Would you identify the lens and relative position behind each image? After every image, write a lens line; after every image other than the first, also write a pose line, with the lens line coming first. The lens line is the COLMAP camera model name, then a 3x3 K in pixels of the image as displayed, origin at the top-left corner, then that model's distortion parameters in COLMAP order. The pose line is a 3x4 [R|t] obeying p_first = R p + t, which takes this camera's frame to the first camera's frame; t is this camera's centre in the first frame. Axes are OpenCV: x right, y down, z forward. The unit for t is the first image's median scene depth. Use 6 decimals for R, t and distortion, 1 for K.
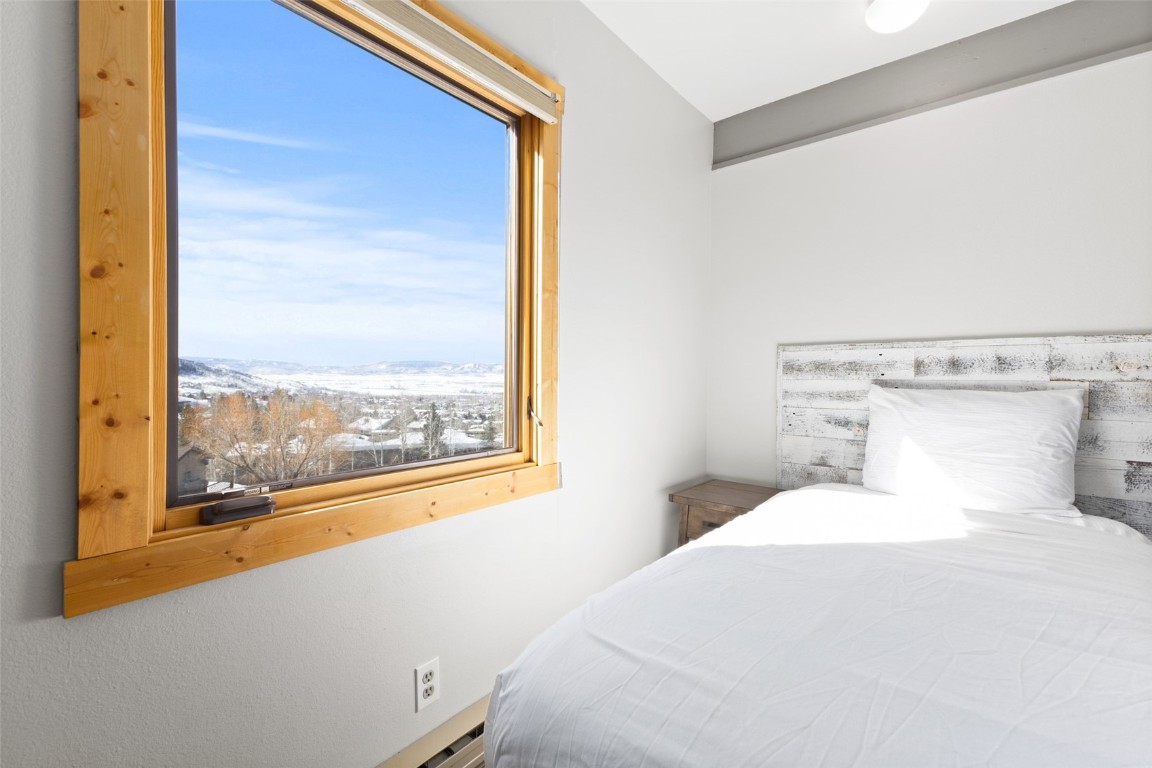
lens RADIAL K [[496.2, 0, 569.1], [0, 496.2, 376.1], [0, 0, 1]] dist [0.009467, -0.003696]
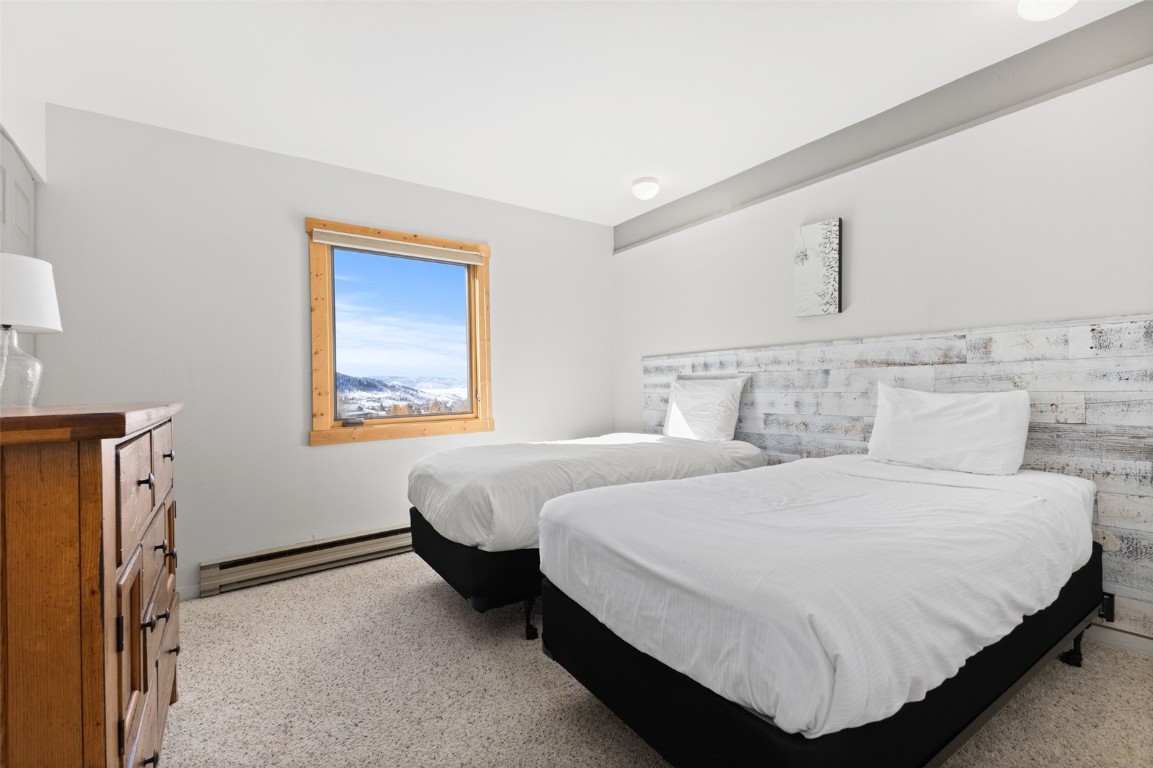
lens RADIAL K [[496.6, 0, 578.9], [0, 496.6, 374.9], [0, 0, 1]] dist [0.009467, -0.003696]
pose [[0.966225, -0.033662, -0.255493, 0.796523], [0.028671, 0.999319, -0.023234, 0.039135], [0.256101, 0.015124, 0.966532, -0.877877]]
